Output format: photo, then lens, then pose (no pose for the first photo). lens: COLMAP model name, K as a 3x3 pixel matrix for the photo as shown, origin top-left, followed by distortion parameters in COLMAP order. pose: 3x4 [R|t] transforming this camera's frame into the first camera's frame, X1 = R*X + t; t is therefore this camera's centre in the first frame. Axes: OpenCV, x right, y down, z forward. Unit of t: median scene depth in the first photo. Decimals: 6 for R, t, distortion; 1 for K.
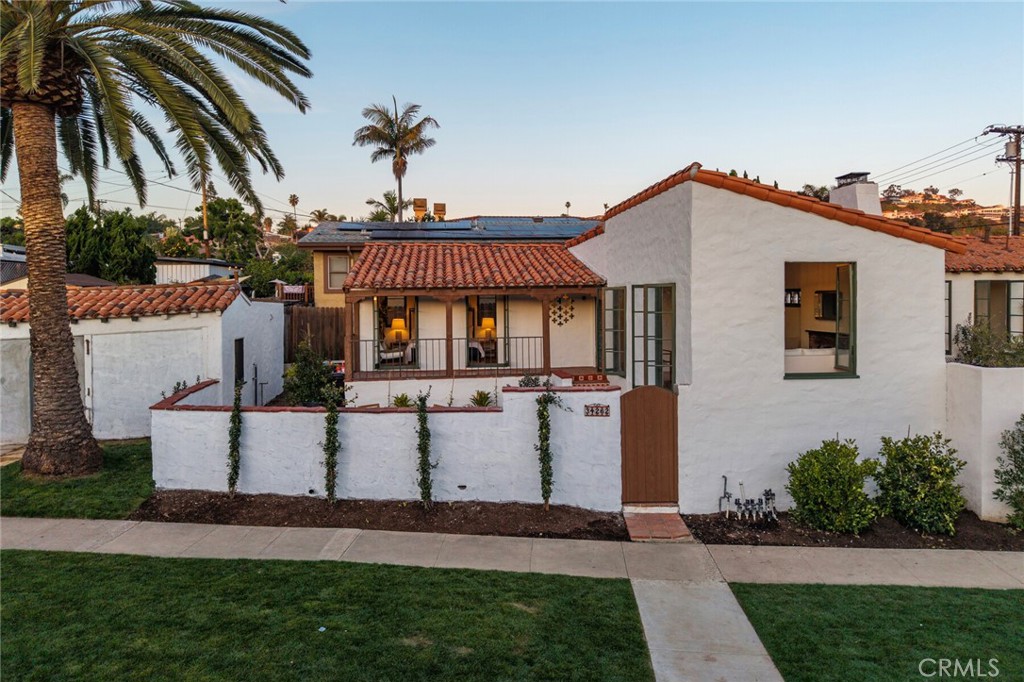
lens RADIAL K [[685.8, 0, 503.9], [0, 685.8, 302.8], [0, 0, 1]] dist [0.076457, -0.084581]
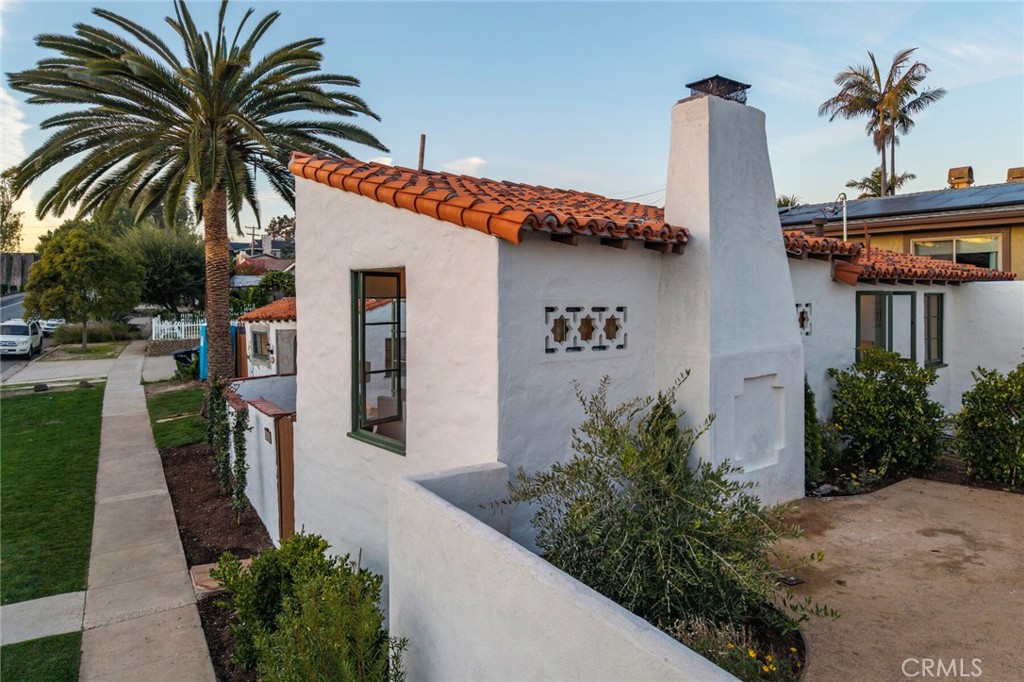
lens RADIAL K [[692.3, 0, 504.8], [0, 692.3, 294.8], [0, 0, 1]] dist [0.041372, -0.021929]
pose [[0.531008, 0.002253, -0.847364, 1.061670], [-0.008693, 0.999958, -0.002789, -0.032258], [0.847322, 0.008847, 0.531005, 0.739125]]
